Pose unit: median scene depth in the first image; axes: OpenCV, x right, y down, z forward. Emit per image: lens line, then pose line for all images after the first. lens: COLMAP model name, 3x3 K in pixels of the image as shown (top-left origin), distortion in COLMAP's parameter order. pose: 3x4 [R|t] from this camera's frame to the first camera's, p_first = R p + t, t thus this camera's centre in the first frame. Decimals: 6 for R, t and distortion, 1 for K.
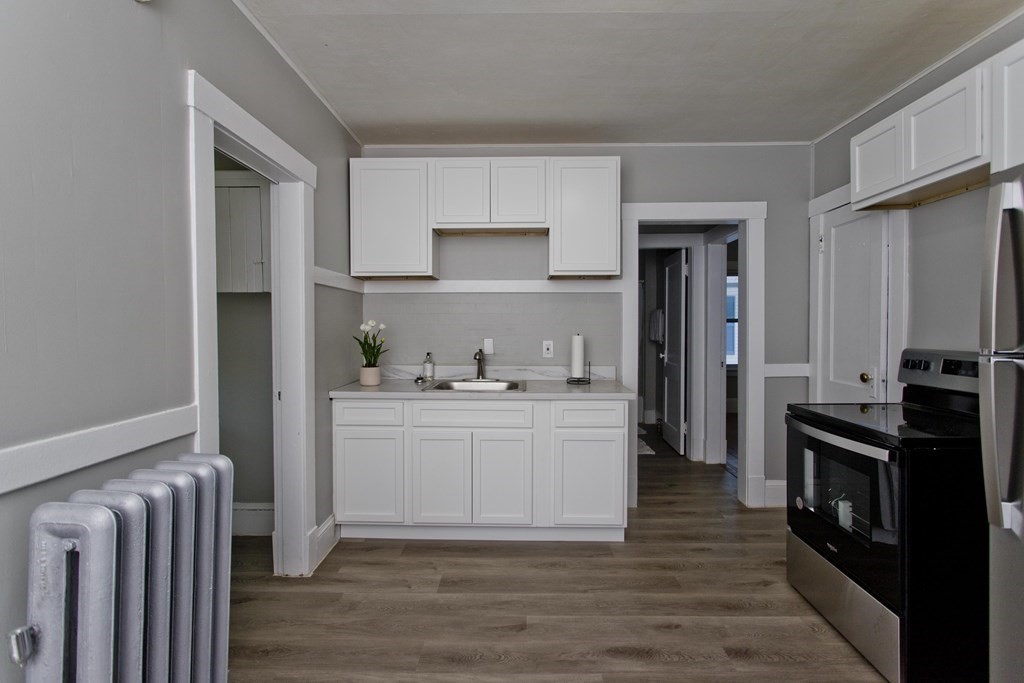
lens RADIAL K [[491.1, 0, 520.1], [0, 491.1, 340.1], [0, 0, 1]] dist [0.001885, 0.000567]
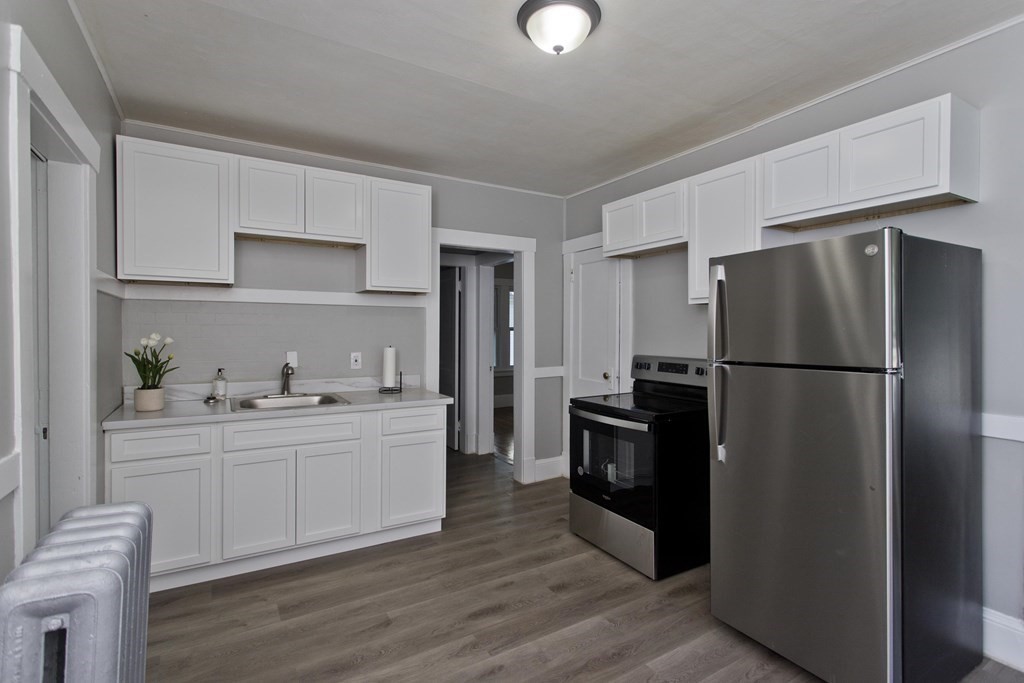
lens RADIAL K [[491.1, 0, 517.5], [0, 491.1, 342.6], [0, 0, 1]] dist [0.001885, 0.000567]
pose [[0.849322, -0.009668, 0.527786, -0.245815], [0.010488, 0.999944, 0.001439, -0.021922], [-0.527771, 0.004313, 0.849376, -0.052310]]
